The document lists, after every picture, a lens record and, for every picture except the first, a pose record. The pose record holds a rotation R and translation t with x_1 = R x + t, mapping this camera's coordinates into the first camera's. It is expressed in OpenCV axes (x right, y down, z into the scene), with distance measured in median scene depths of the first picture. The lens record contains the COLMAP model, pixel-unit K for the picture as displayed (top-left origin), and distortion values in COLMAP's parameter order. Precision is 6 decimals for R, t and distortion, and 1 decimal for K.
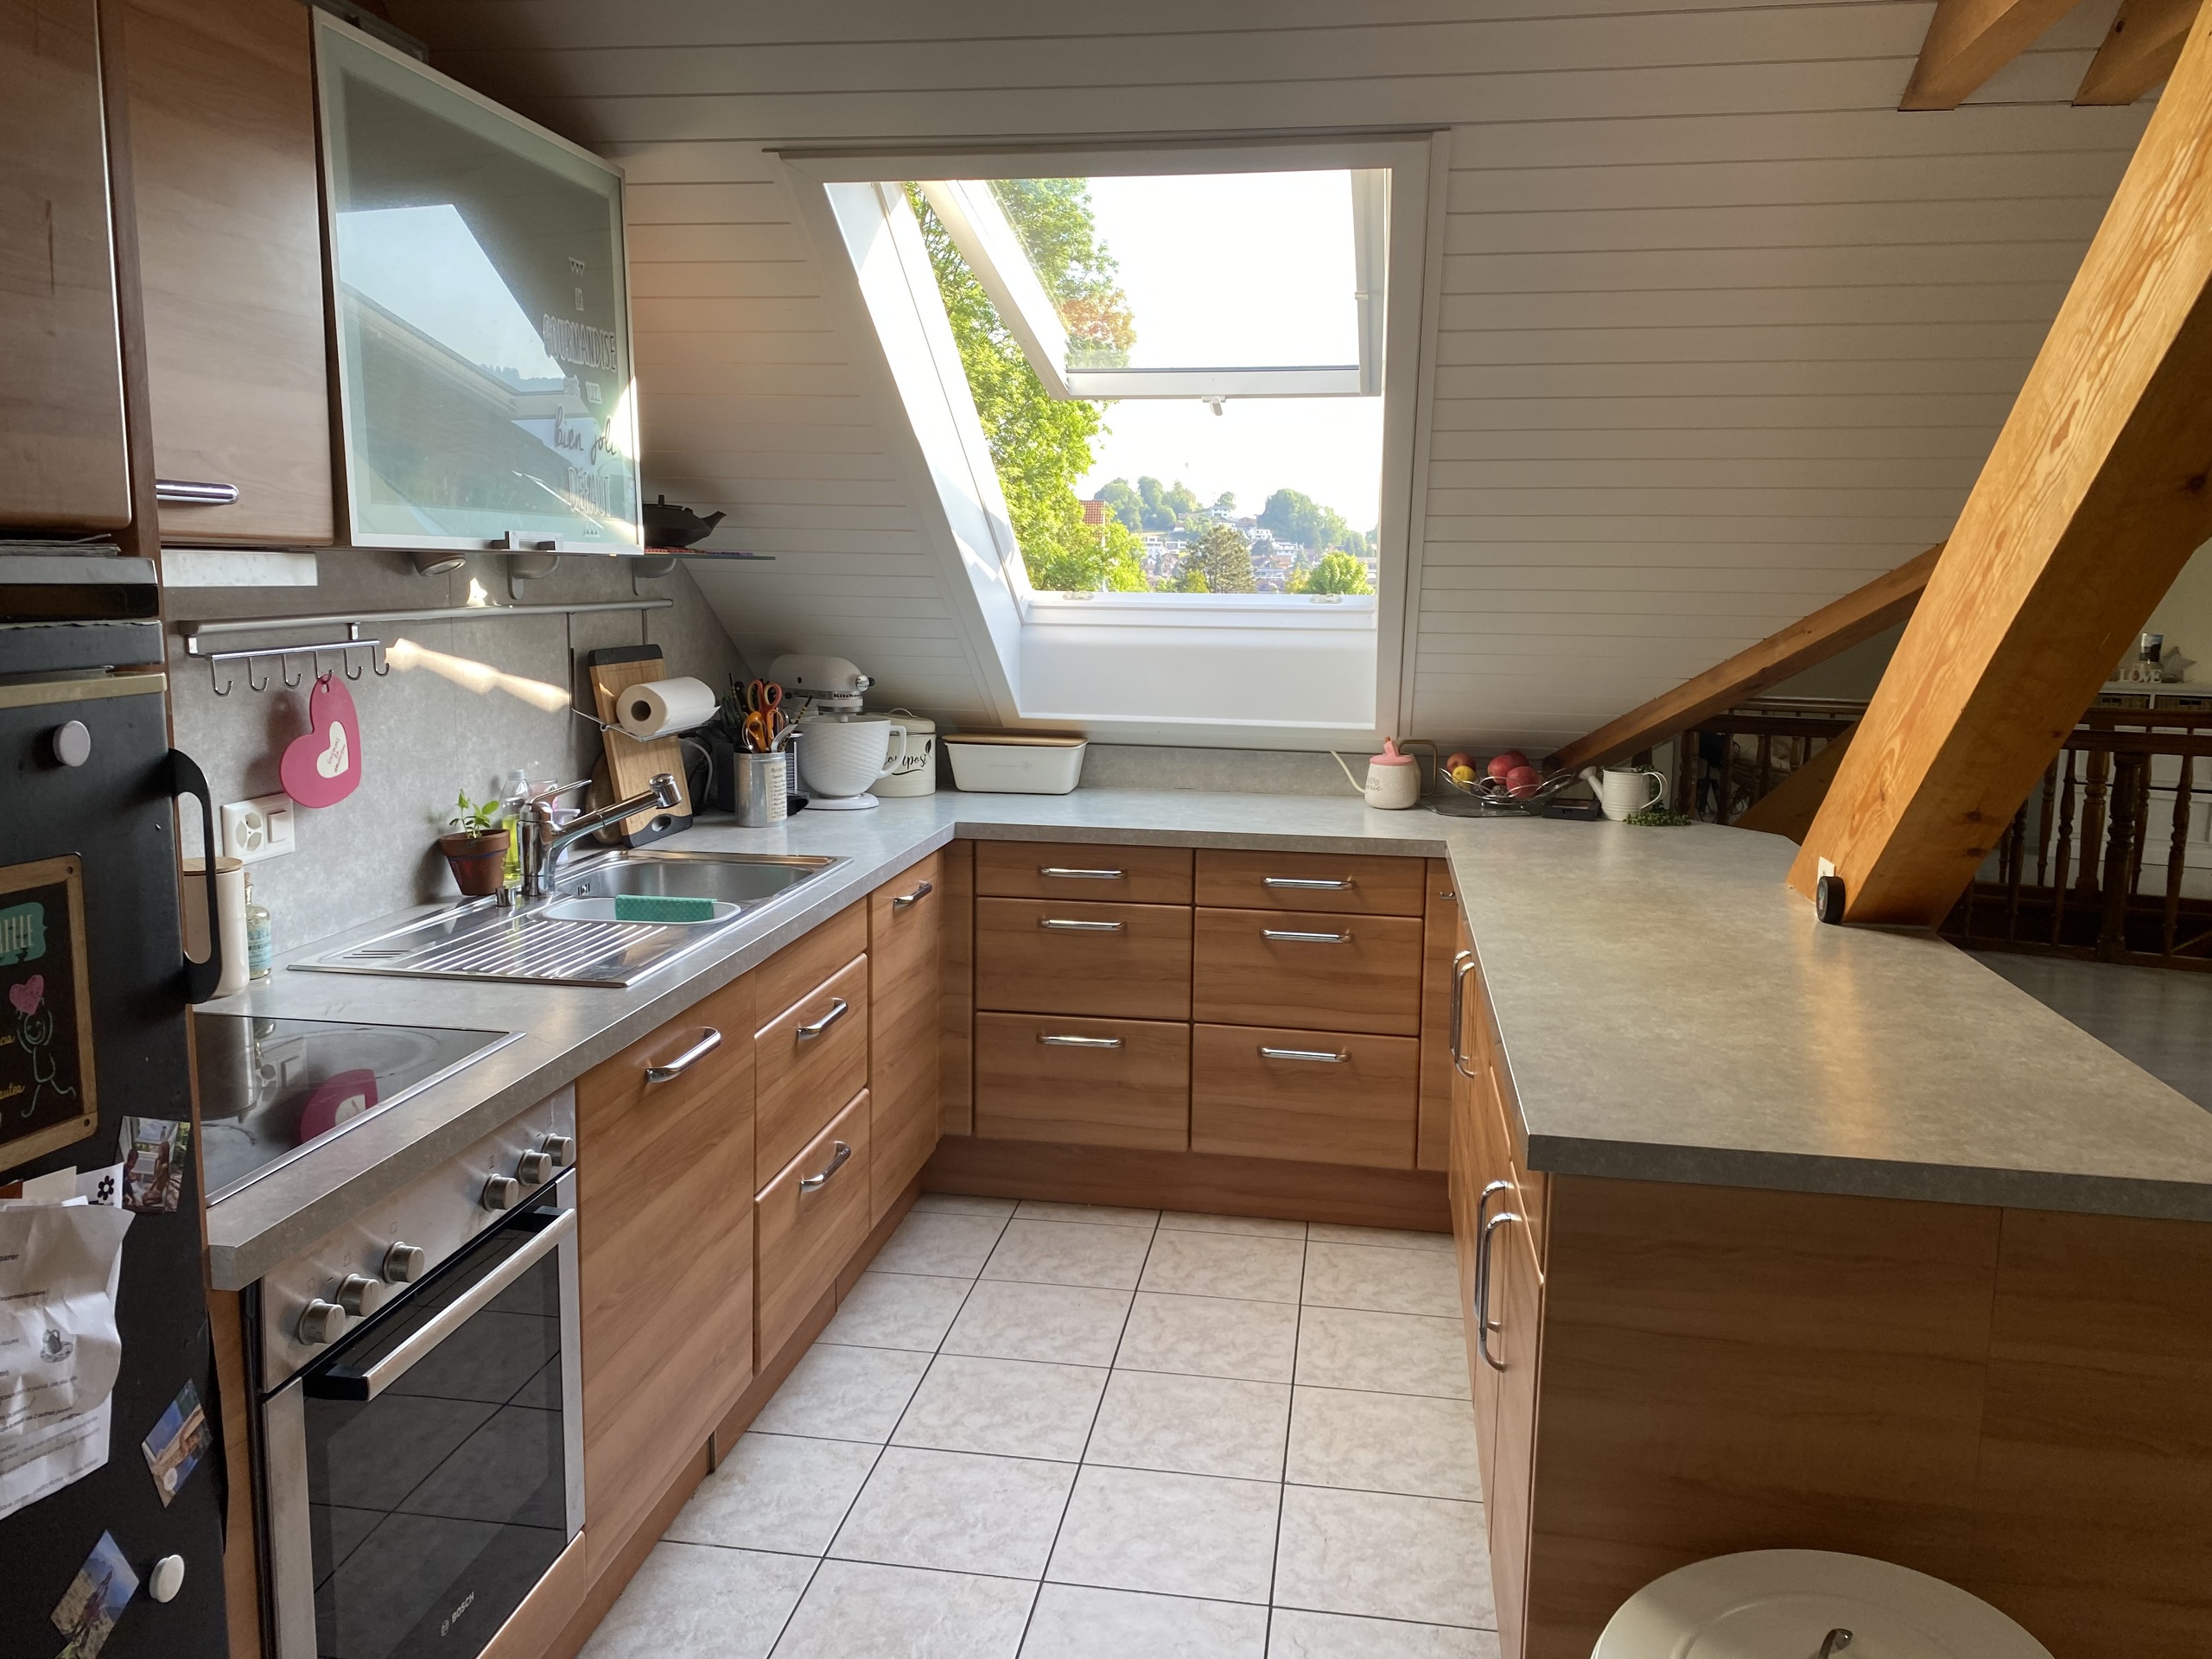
lens RADIAL K [[1687.6, 0, 1094.8], [0, 1687.6, 824.5], [0, 0, 1]] dist [0.065198, -0.096466]
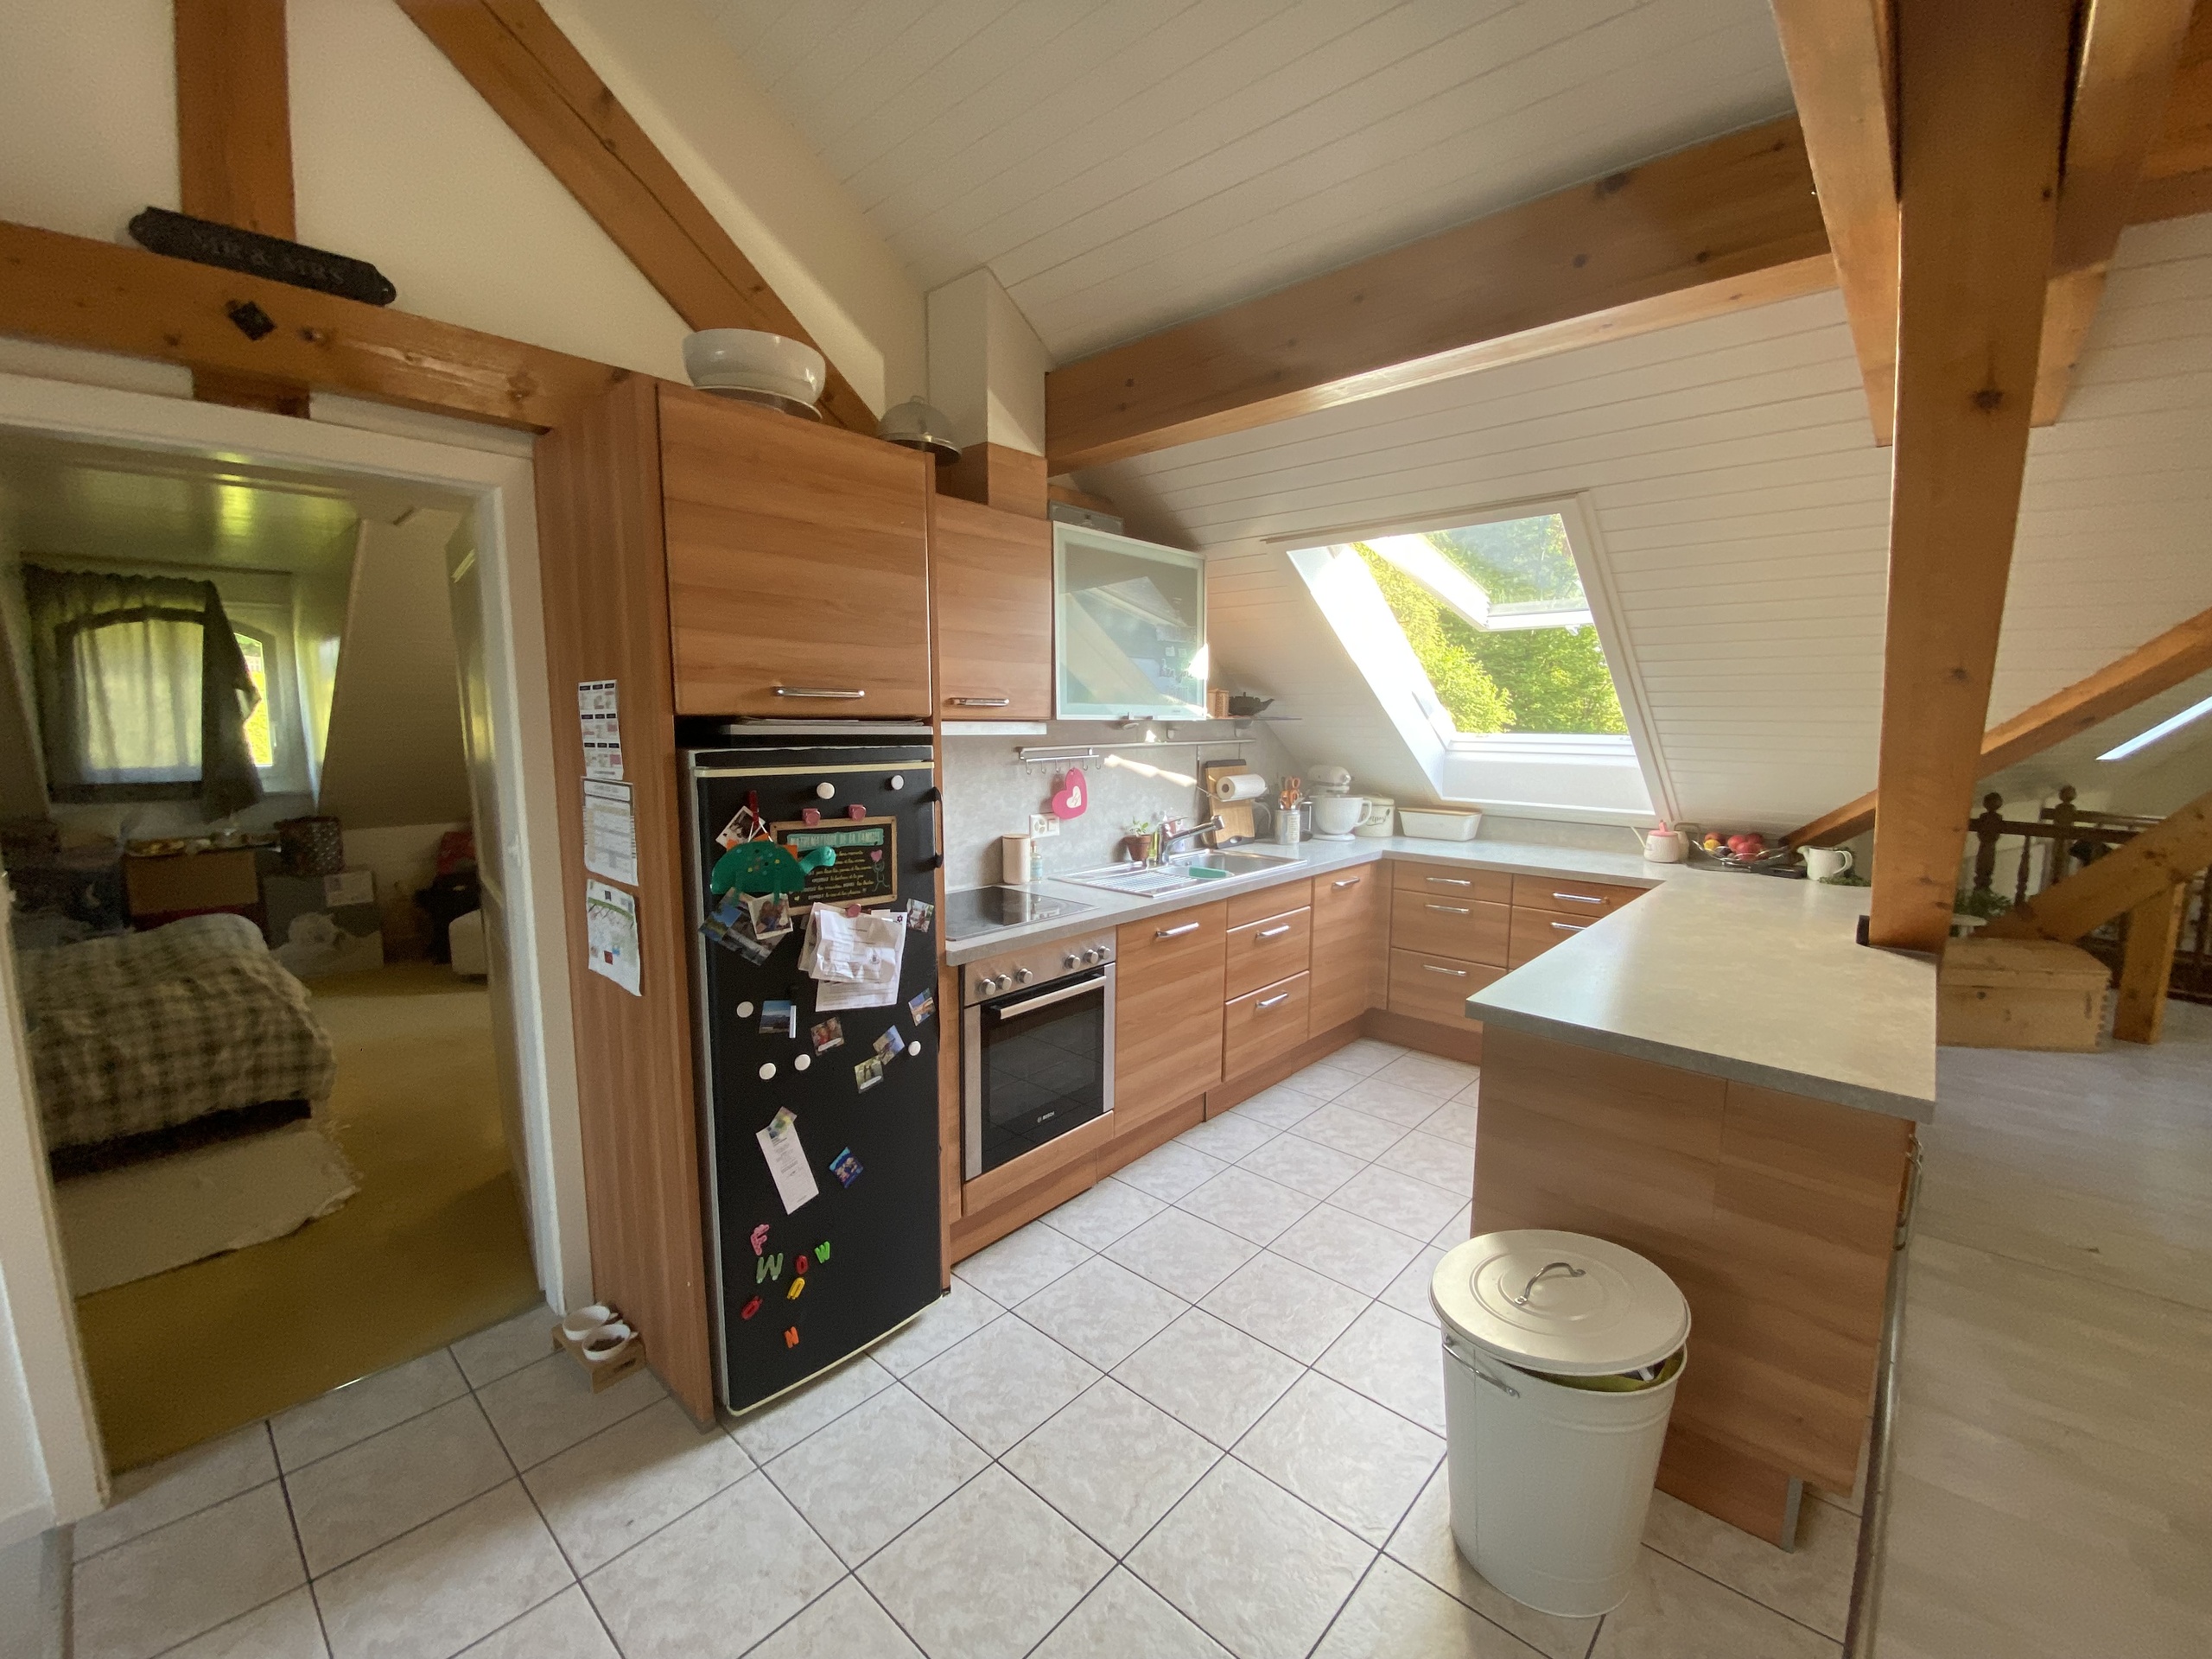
lens RADIAL K [[913.6, 0, 1104.2], [0, 913.6, 840.3], [0, 0, 1]] dist [0.070307, -0.055168]
pose [[0.837048, 0.066088, -0.543124, 0.320423], [-0.076625, 0.997055, 0.003231, 0.012544], [0.541738, 0.038912, 0.839646, -0.125488]]
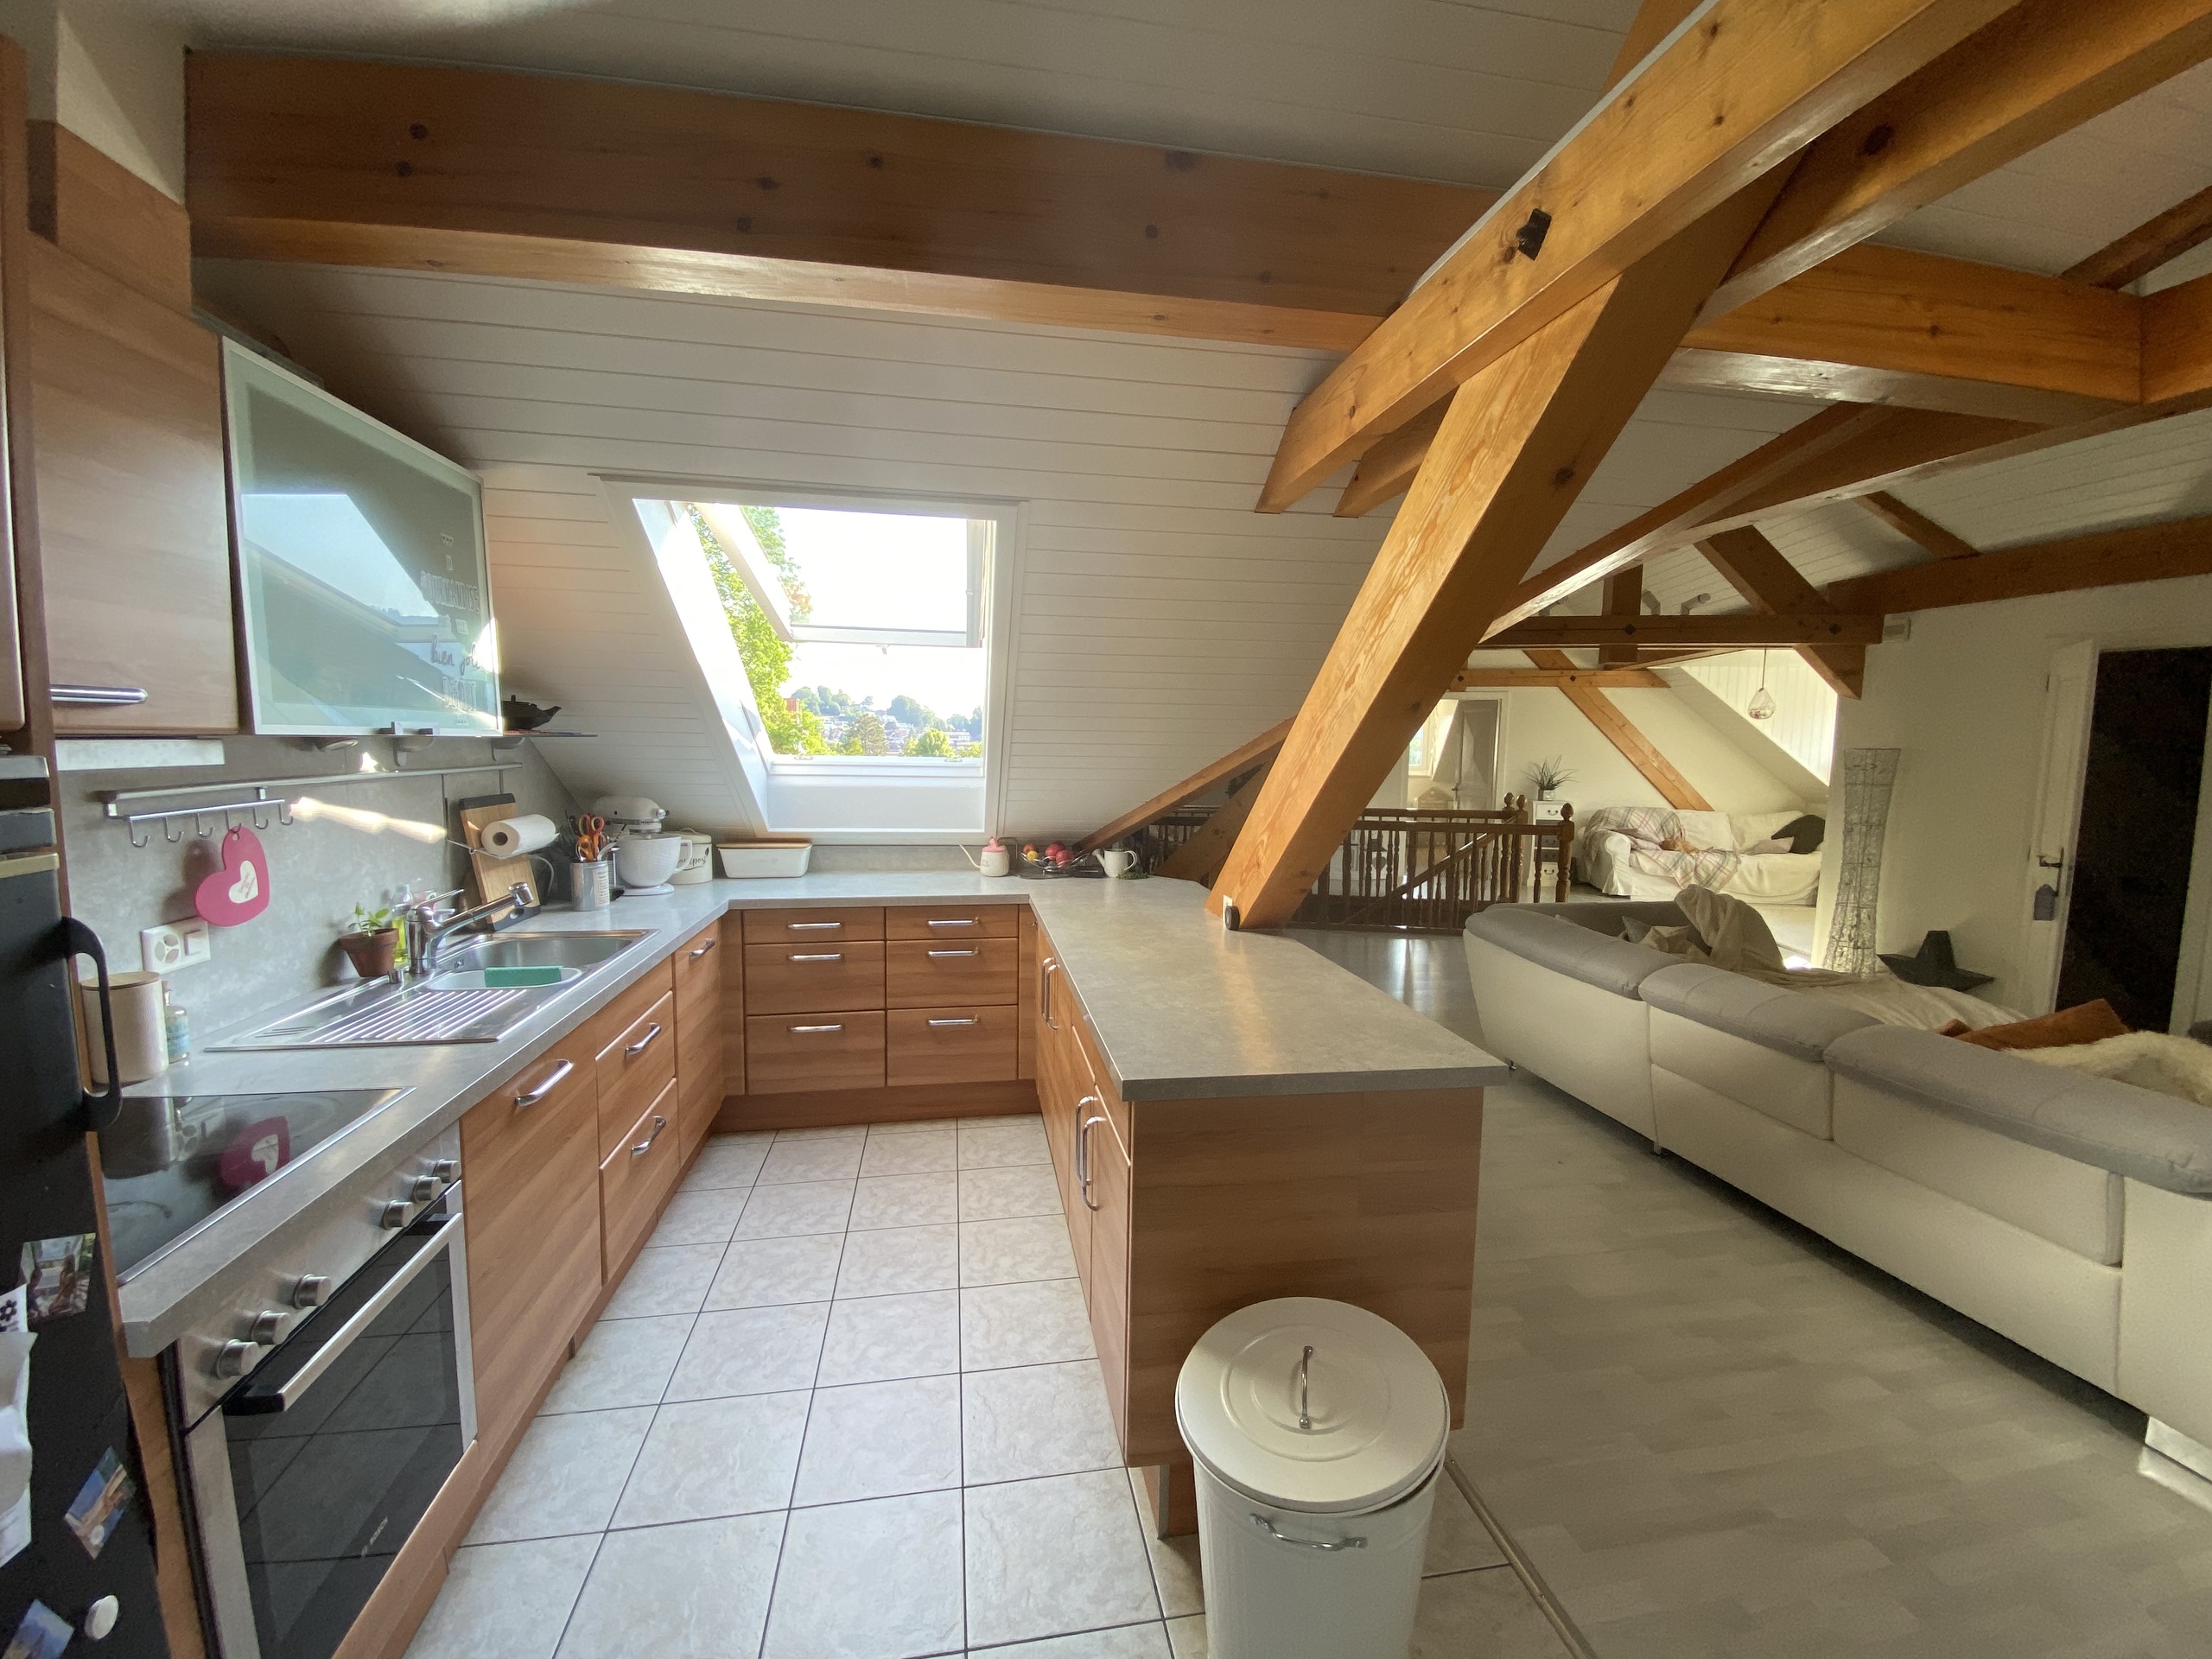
lens RADIAL K [[907.2, 0, 1108.6], [0, 907.2, 833.8], [0, 0, 1]] dist [0.015827, -0.017590]
pose [[0.944197, -0.032293, 0.327794, -0.032008], [0.046479, 0.998287, -0.035532, -0.022505], [-0.326085, 0.048785, 0.944081, 0.089176]]
